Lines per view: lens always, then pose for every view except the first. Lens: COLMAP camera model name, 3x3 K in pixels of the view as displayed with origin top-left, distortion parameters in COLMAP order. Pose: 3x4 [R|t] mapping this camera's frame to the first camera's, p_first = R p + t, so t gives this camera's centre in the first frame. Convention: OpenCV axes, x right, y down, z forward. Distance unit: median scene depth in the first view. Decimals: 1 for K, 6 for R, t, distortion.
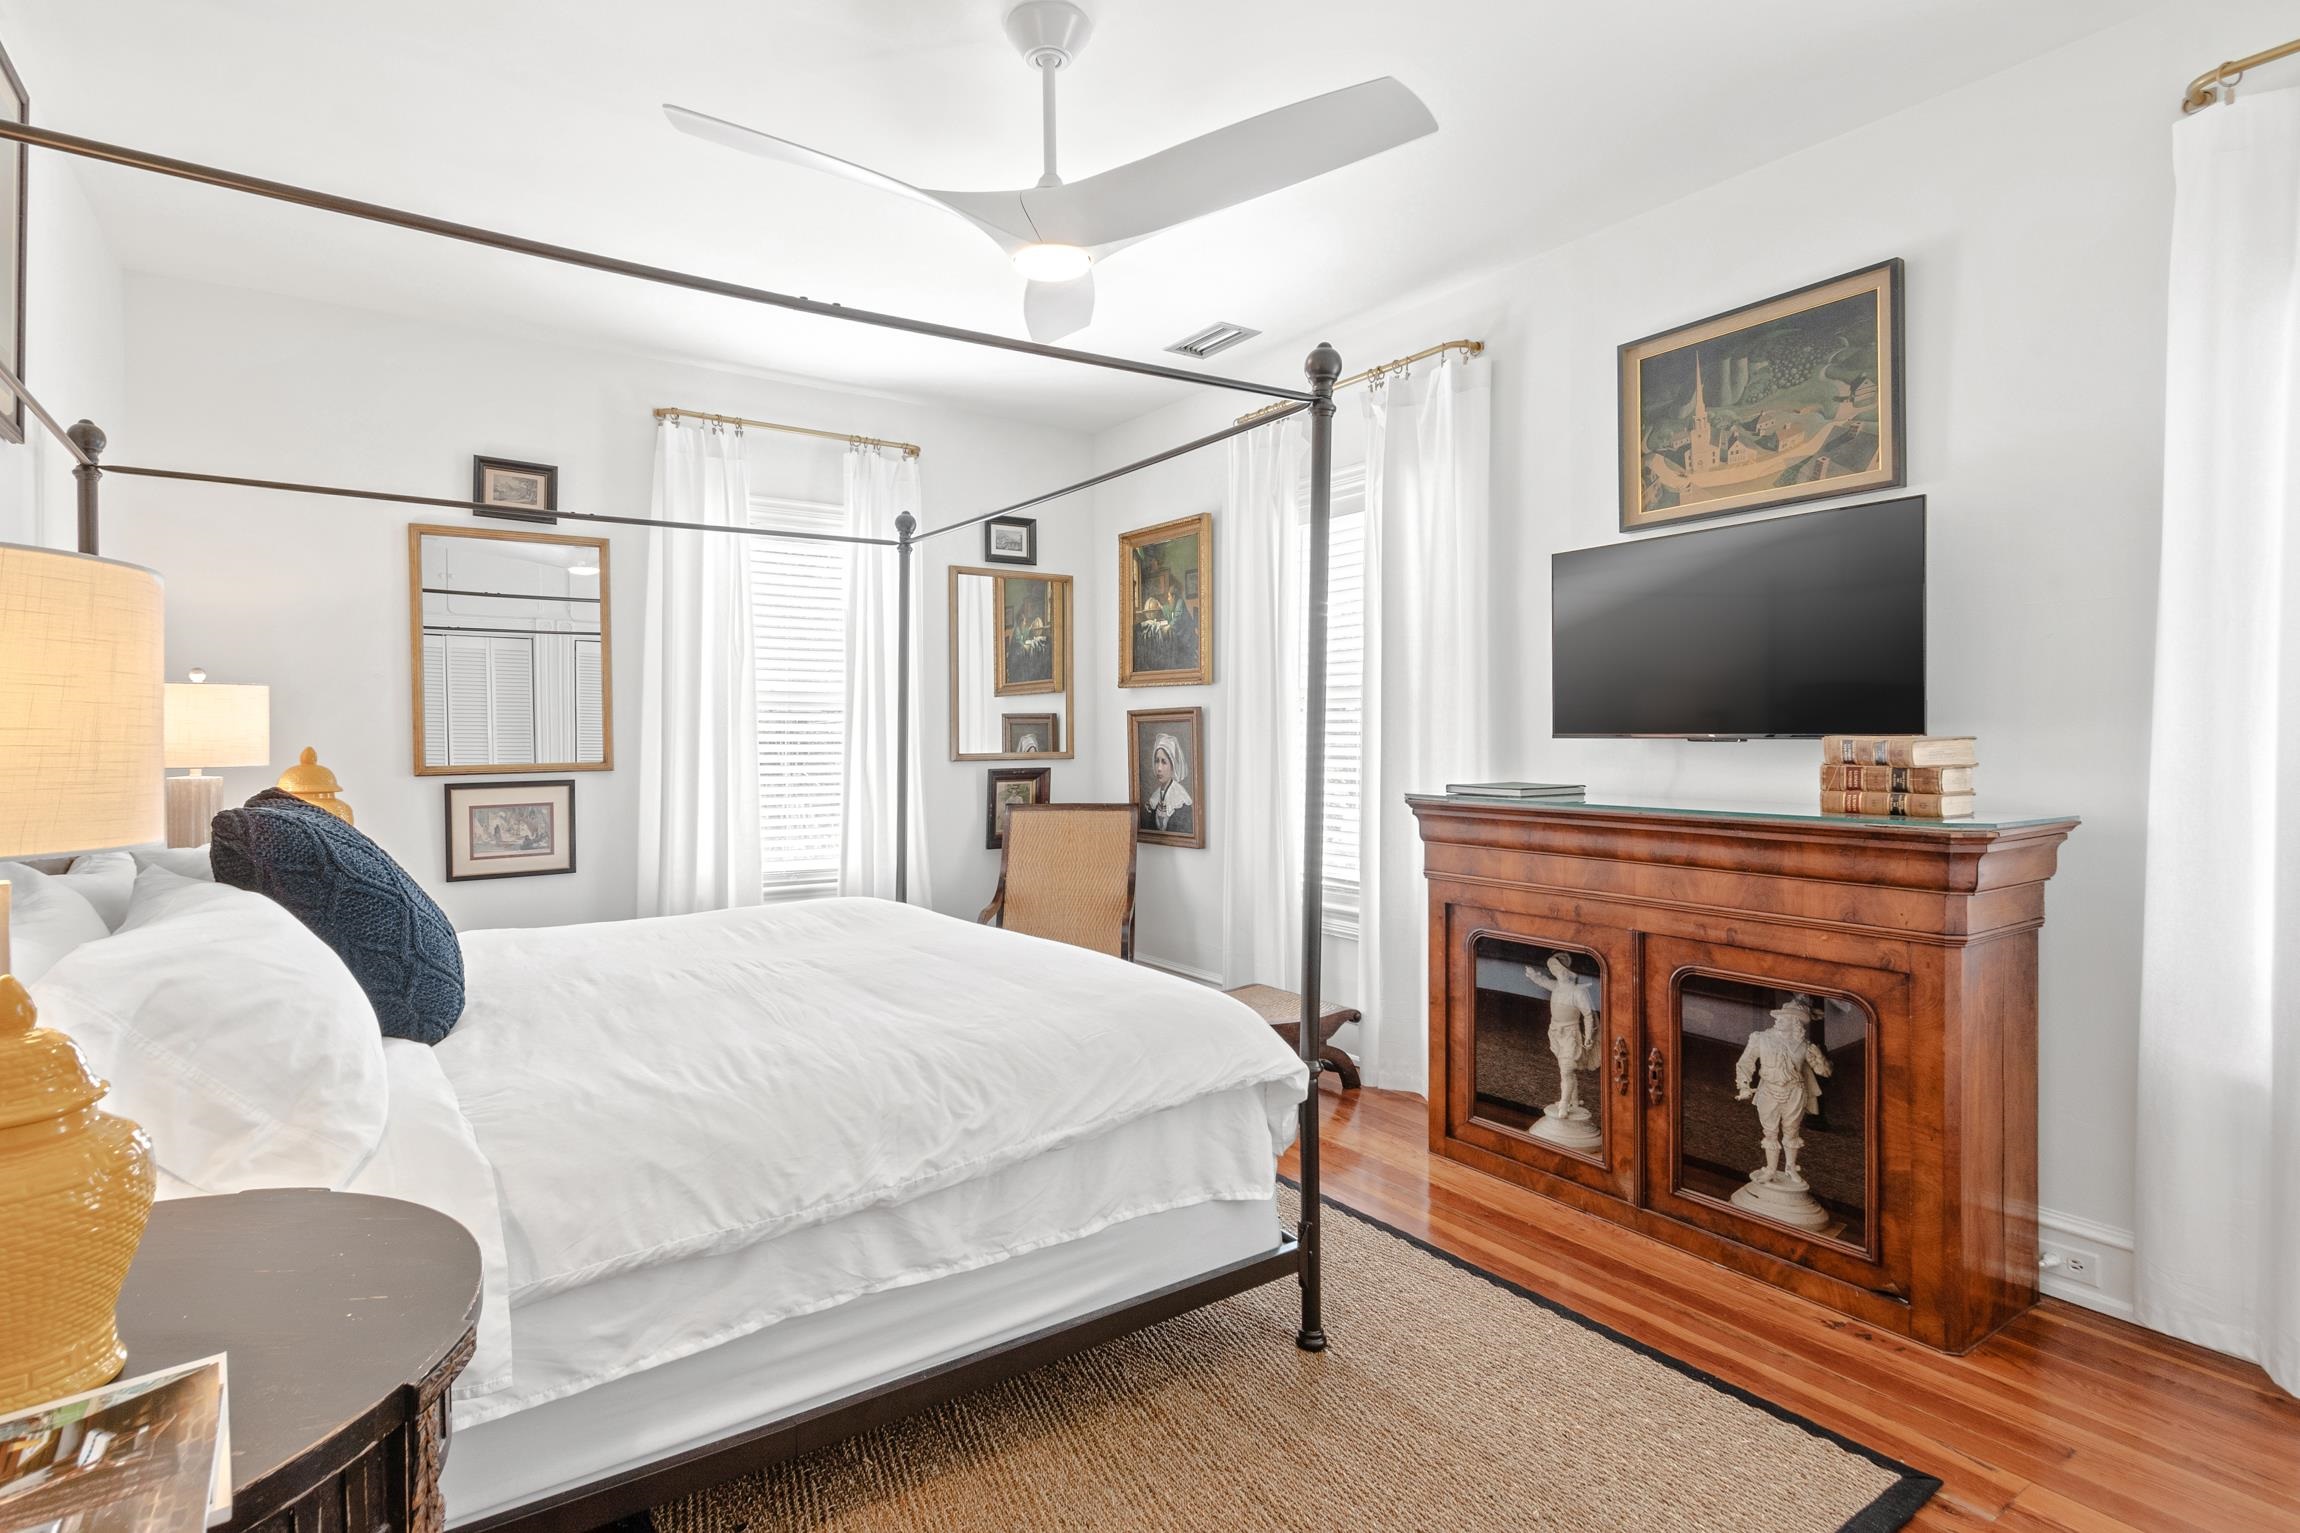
lens RADIAL K [[1084.0, 0, 1135.5], [0, 1084.0, 748.6], [0, 0, 1]] dist [0.001087, -0.002676]
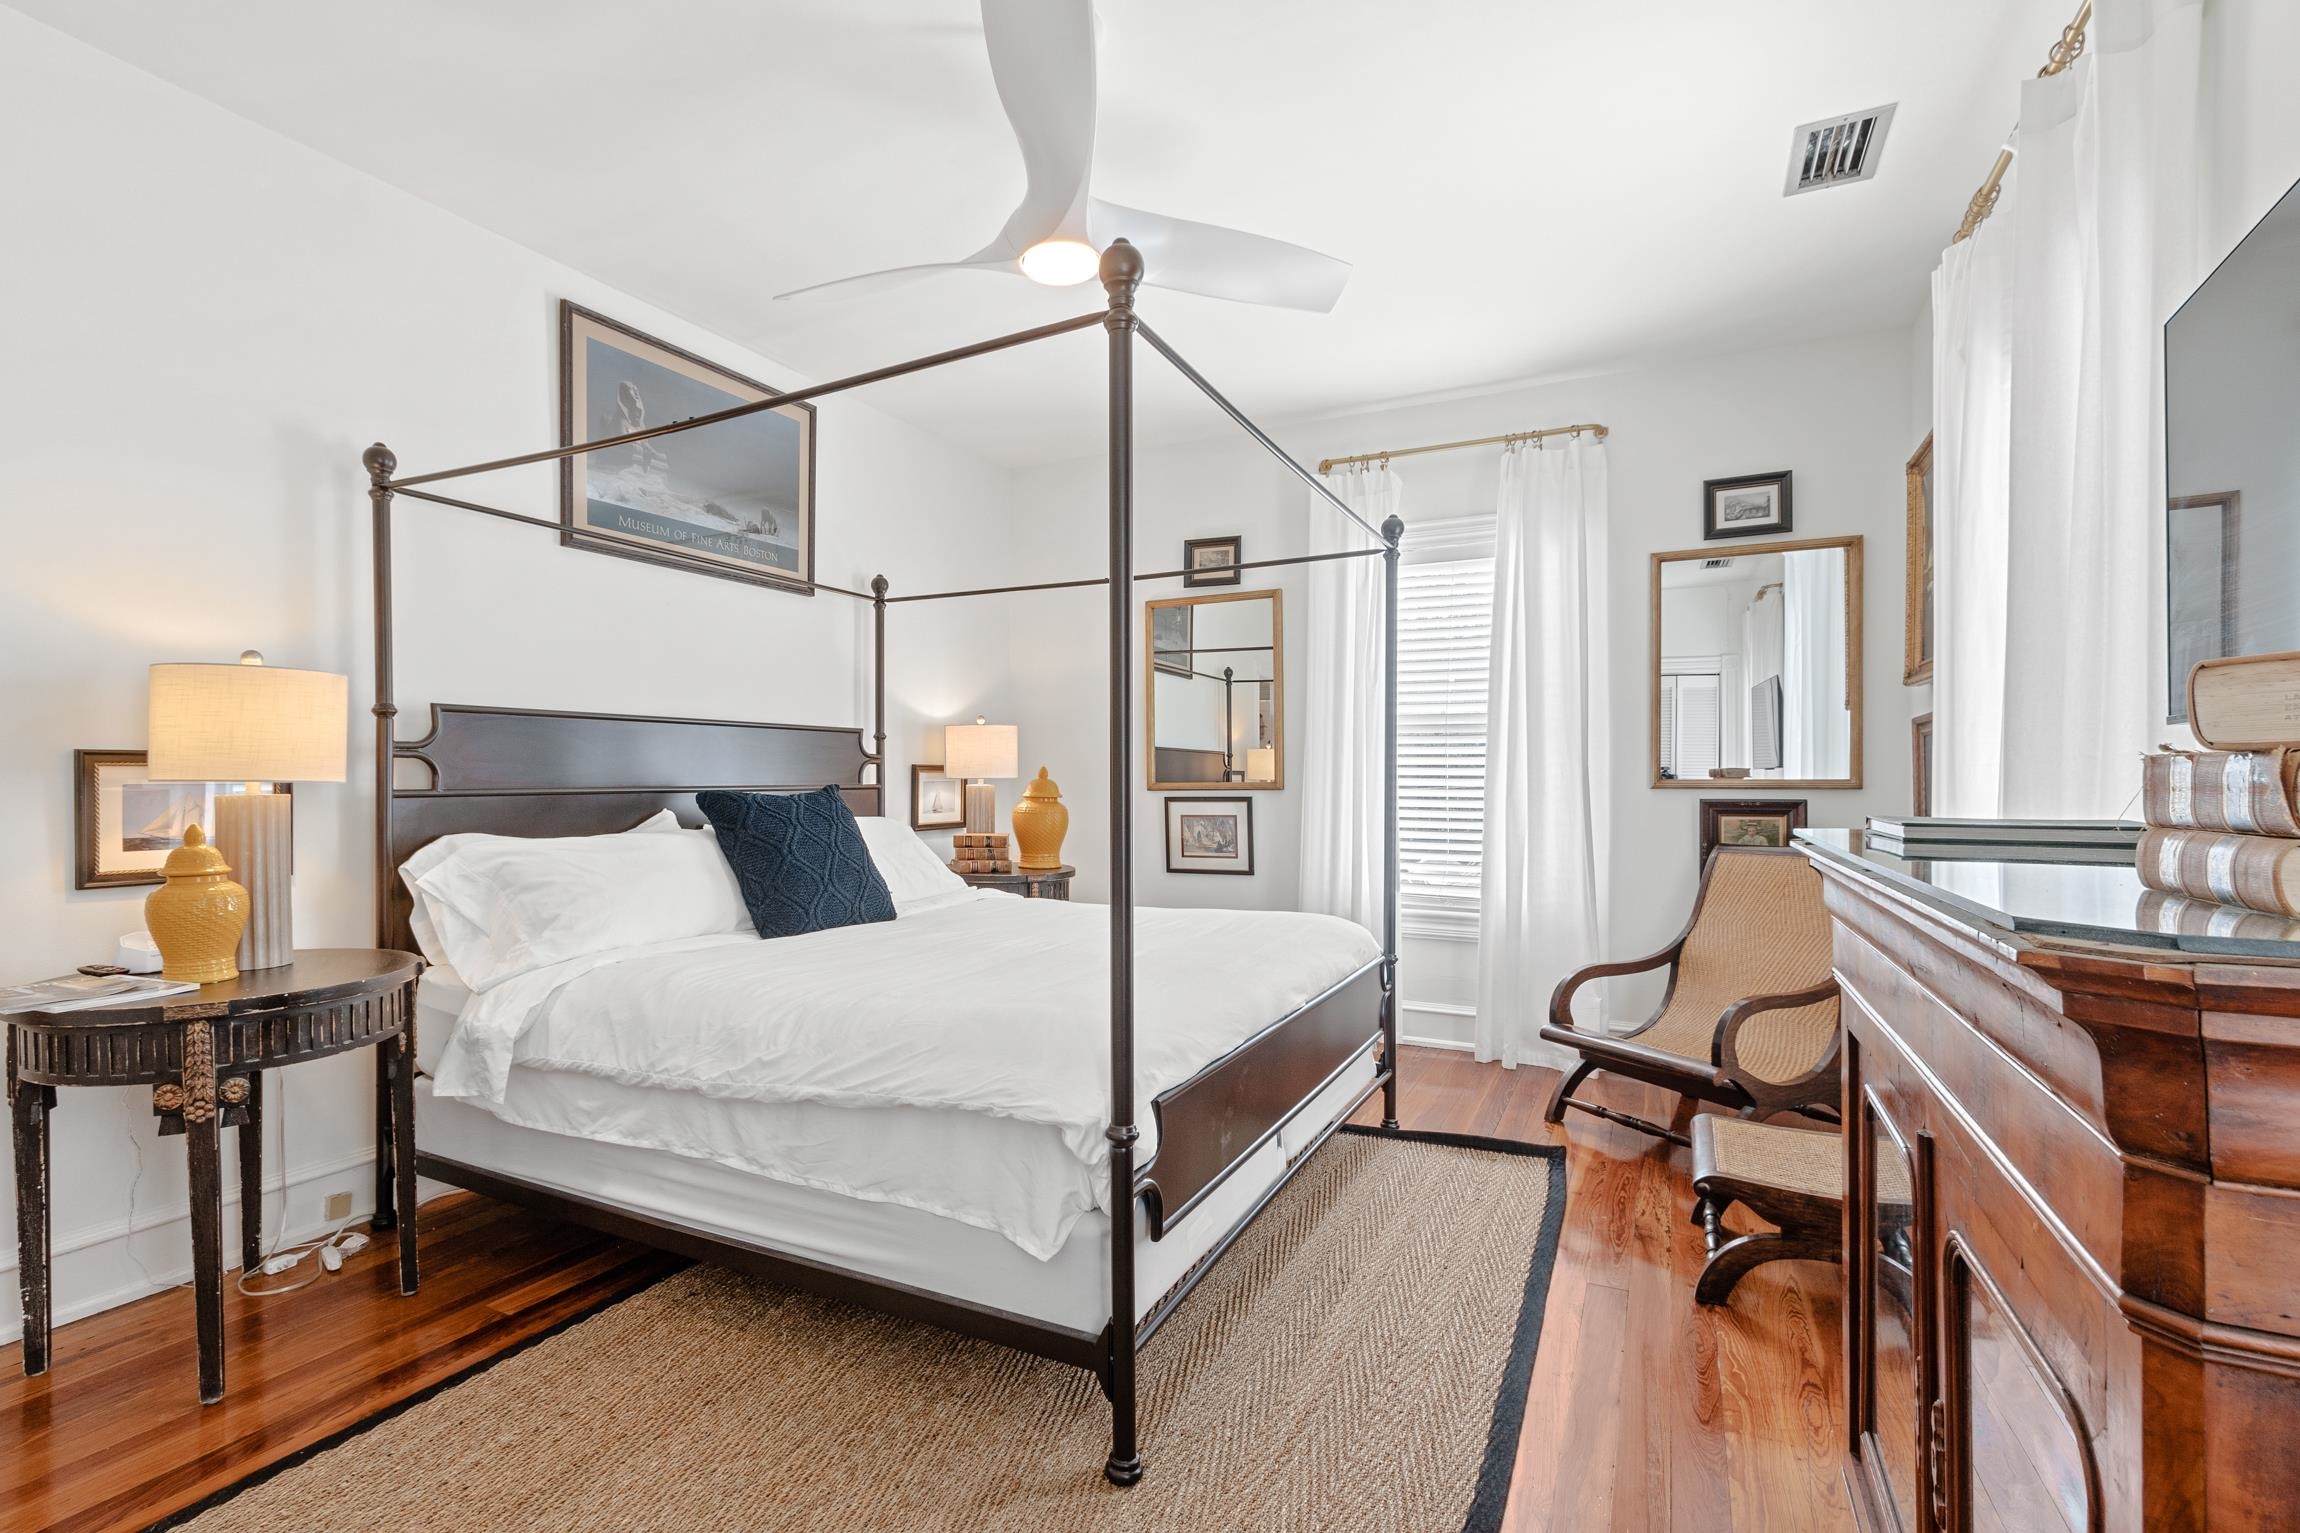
lens RADIAL K [[1084.0, 0, 1143.8], [0, 1084.0, 783.1], [0, 0, 1]] dist [0.001087, -0.002676]
pose [[0.494528, 0.006131, -0.869140, 0.605133], [-0.011718, 0.999931, 0.000387, 0.019666], [0.869083, 0.009993, 0.494565, 0.418093]]
